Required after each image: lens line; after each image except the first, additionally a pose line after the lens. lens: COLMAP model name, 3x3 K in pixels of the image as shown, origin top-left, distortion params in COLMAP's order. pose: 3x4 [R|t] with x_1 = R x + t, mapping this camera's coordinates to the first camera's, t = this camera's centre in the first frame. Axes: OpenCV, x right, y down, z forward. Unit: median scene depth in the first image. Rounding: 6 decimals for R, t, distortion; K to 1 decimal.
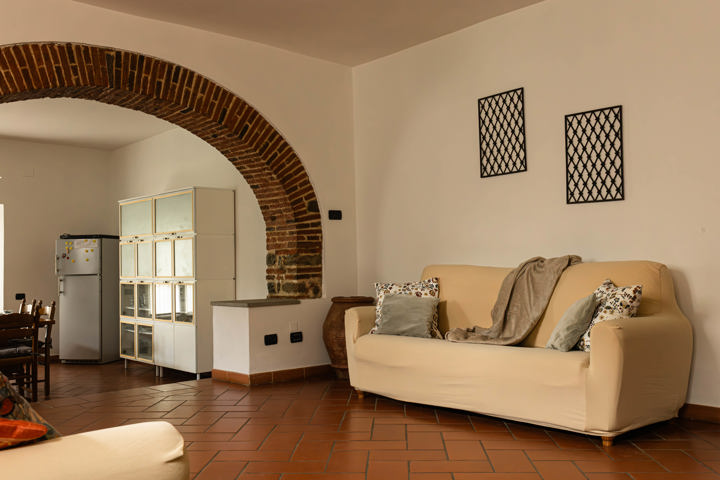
lens RADIAL K [[687.7, 0, 382.7], [0, 687.7, 238.9], [0, 0, 1]] dist [-0.001099, 0.000000]
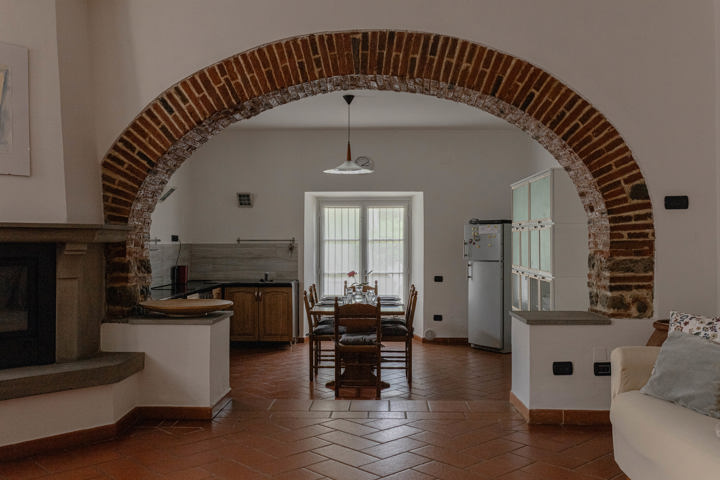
lens RADIAL K [[687.7, 0, 358.9], [0, 687.7, 236.5], [0, 0, 1]] dist [-0.001099, 0.000000]
pose [[0.710481, 0.015377, -0.703549, 0.209165], [0.011584, 0.999370, 0.033541, -0.029155], [0.703621, -0.031980, 0.709855, 0.286389]]
